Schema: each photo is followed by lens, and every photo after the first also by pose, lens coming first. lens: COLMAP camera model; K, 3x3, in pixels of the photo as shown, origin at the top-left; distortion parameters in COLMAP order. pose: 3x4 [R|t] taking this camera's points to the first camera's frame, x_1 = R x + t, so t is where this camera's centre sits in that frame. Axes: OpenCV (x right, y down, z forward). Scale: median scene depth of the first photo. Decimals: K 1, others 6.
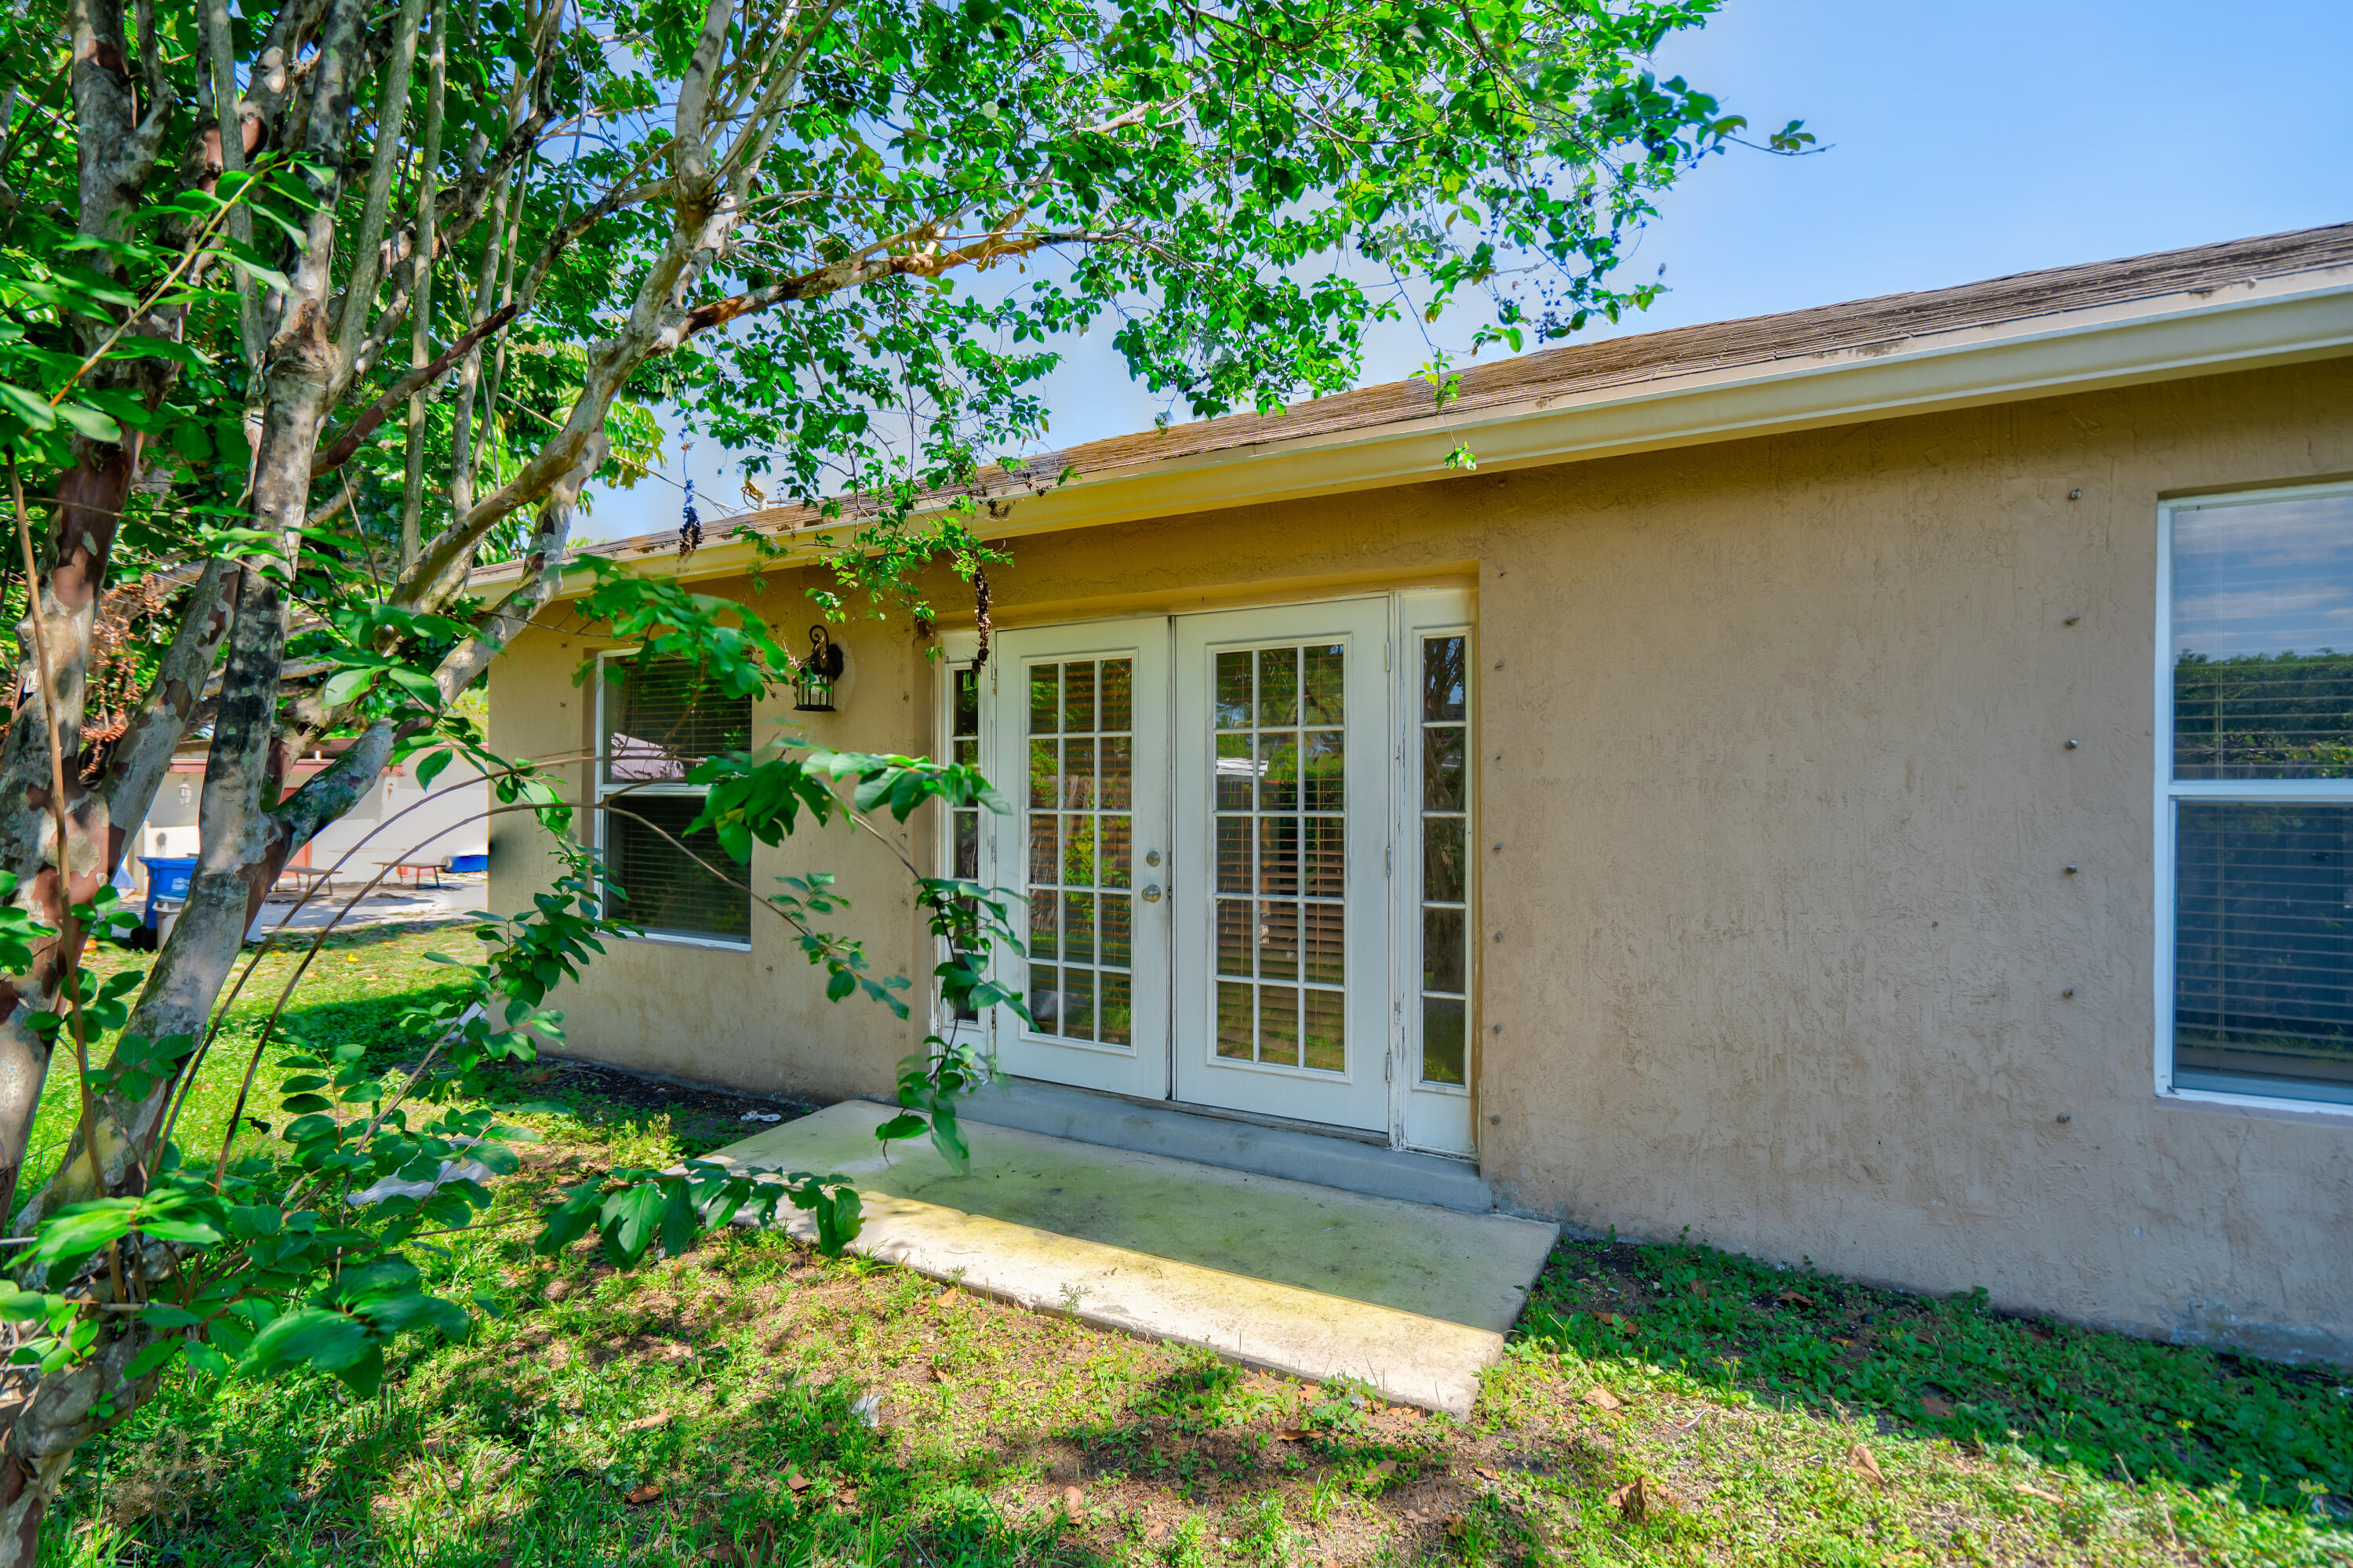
lens RADIAL K [[1081.5, 0, 1162.7], [0, 1081.5, 794.0], [0, 0, 1]] dist [0.002857, 0.000542]
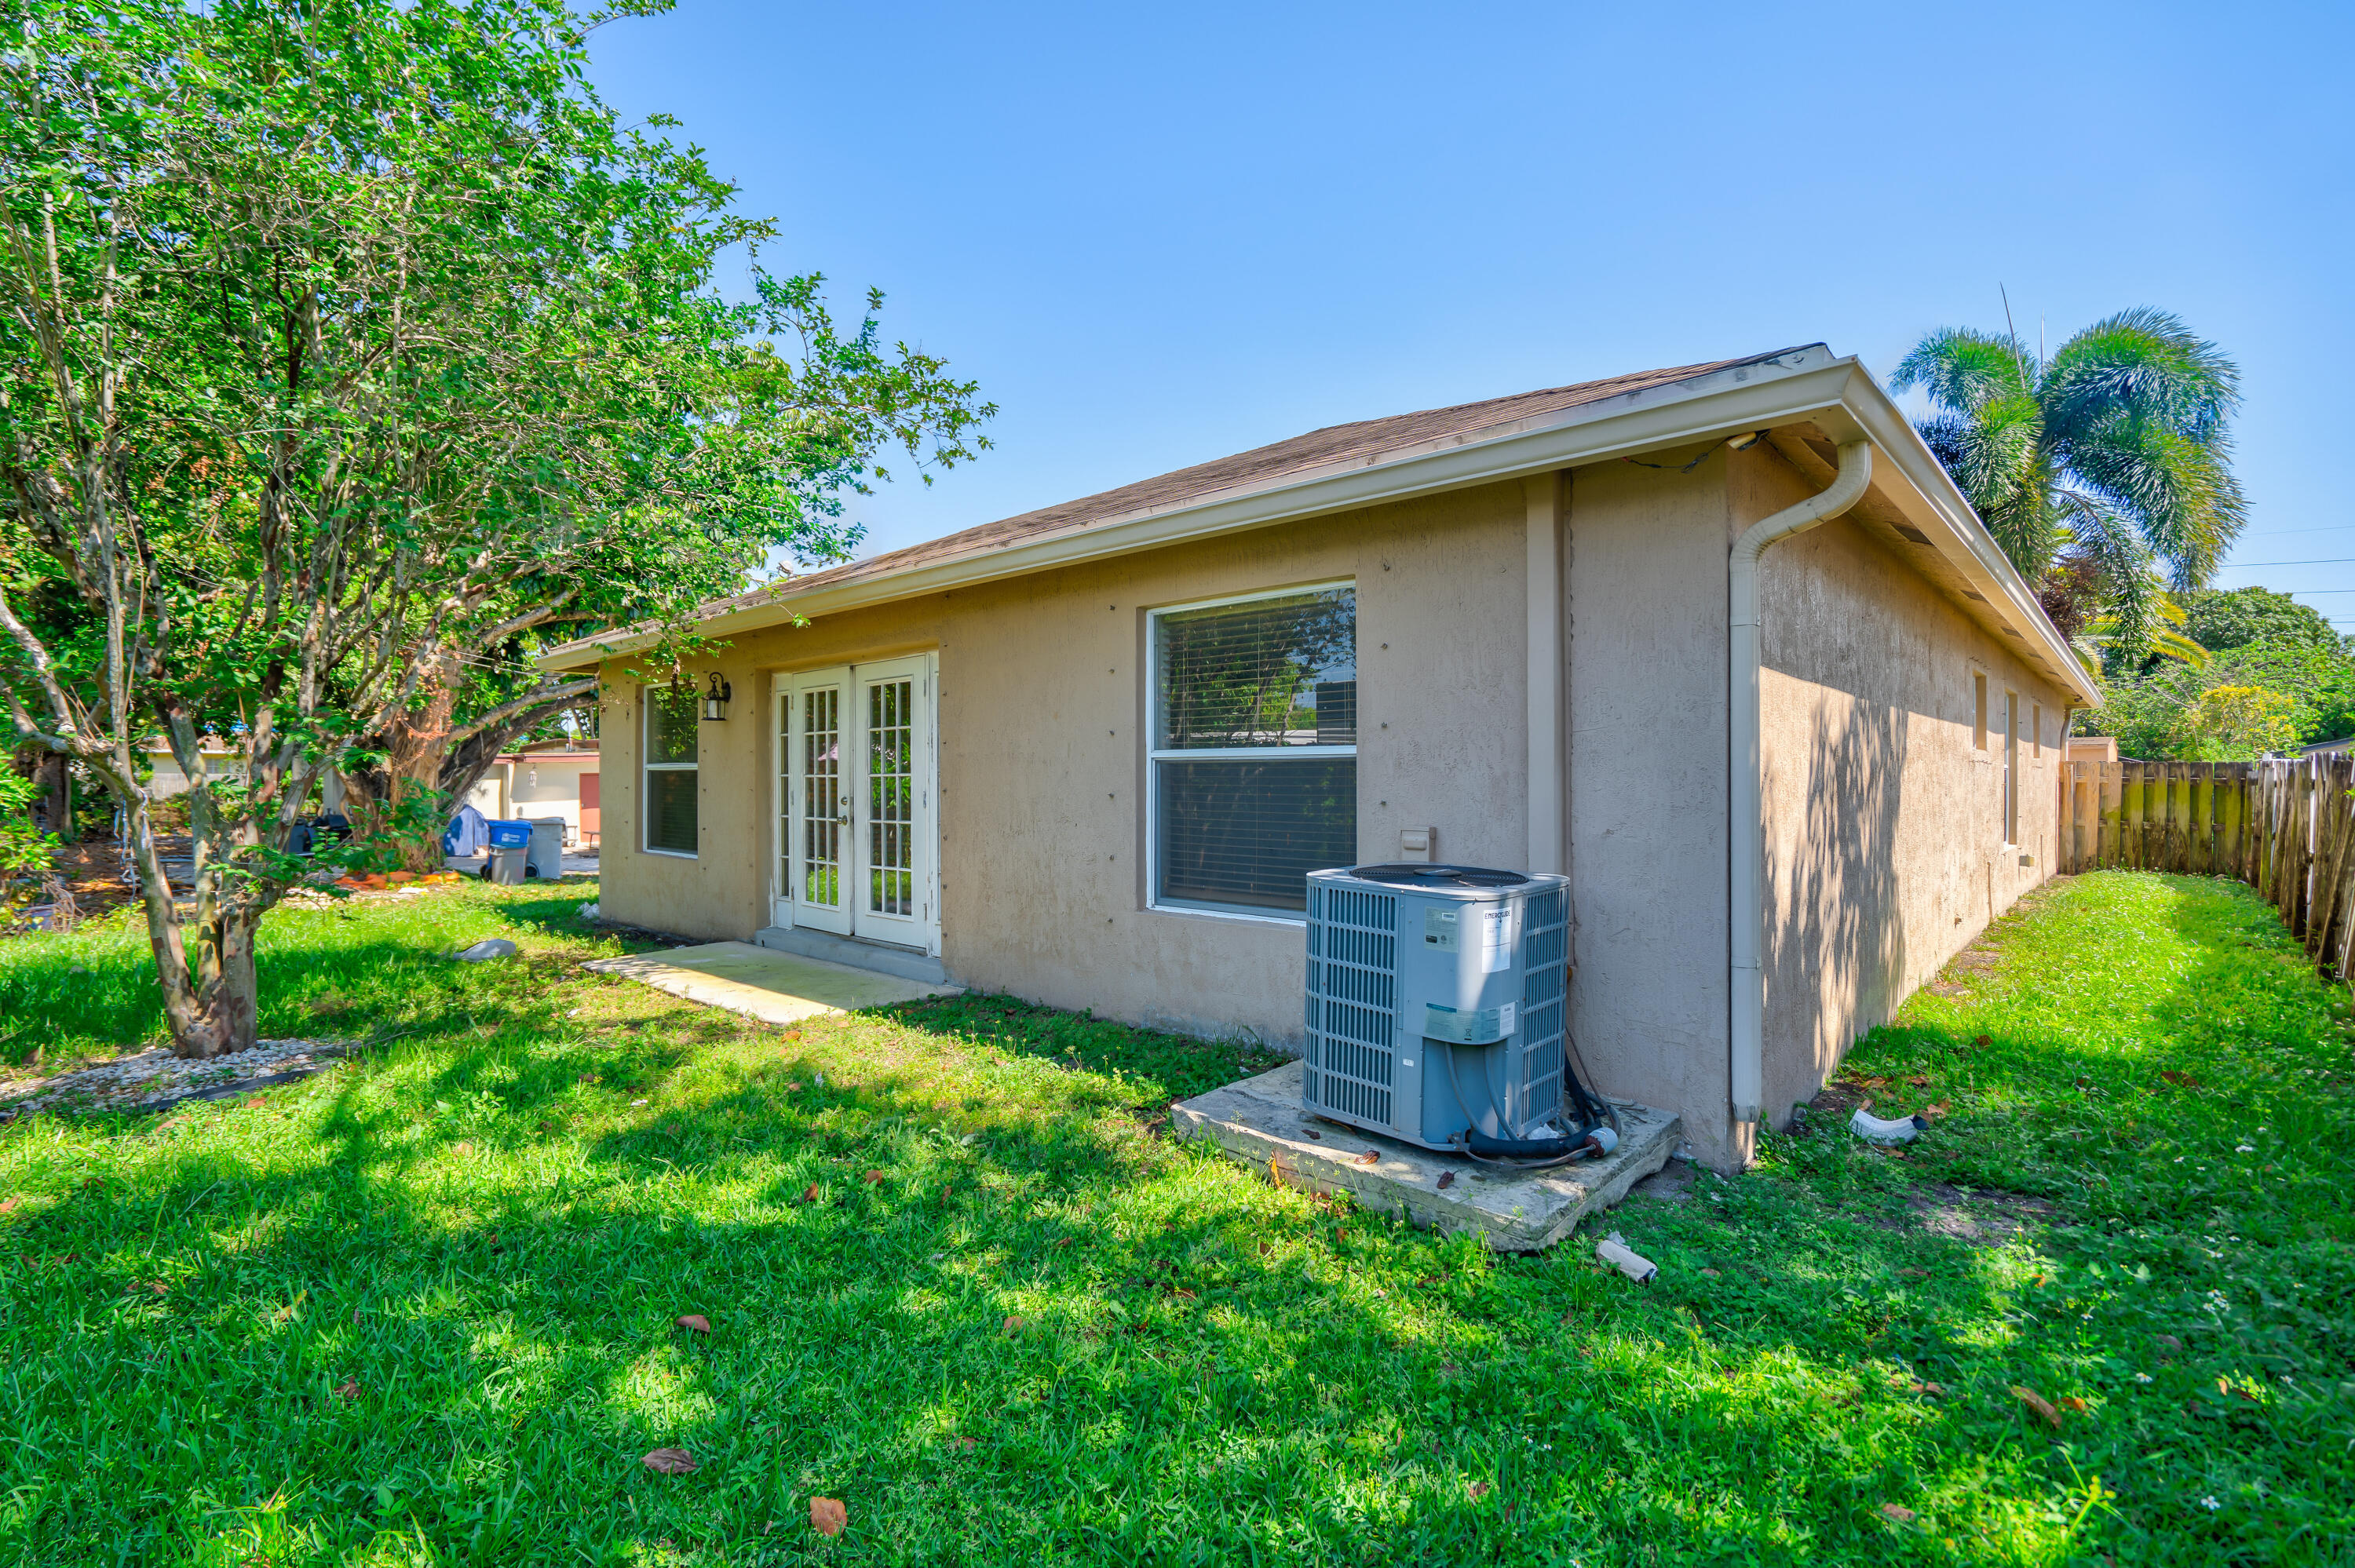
lens RADIAL K [[1070.5, 0, 1177.5], [0, 1070.5, 784.0], [0, 0, 1]] dist [-0.000460, 0.000032]
pose [[0.971959, -0.003883, -0.235119, 1.047763], [0.005587, 0.999963, 0.006582, 0.026427], [0.235085, -0.007711, 0.971944, -0.655981]]
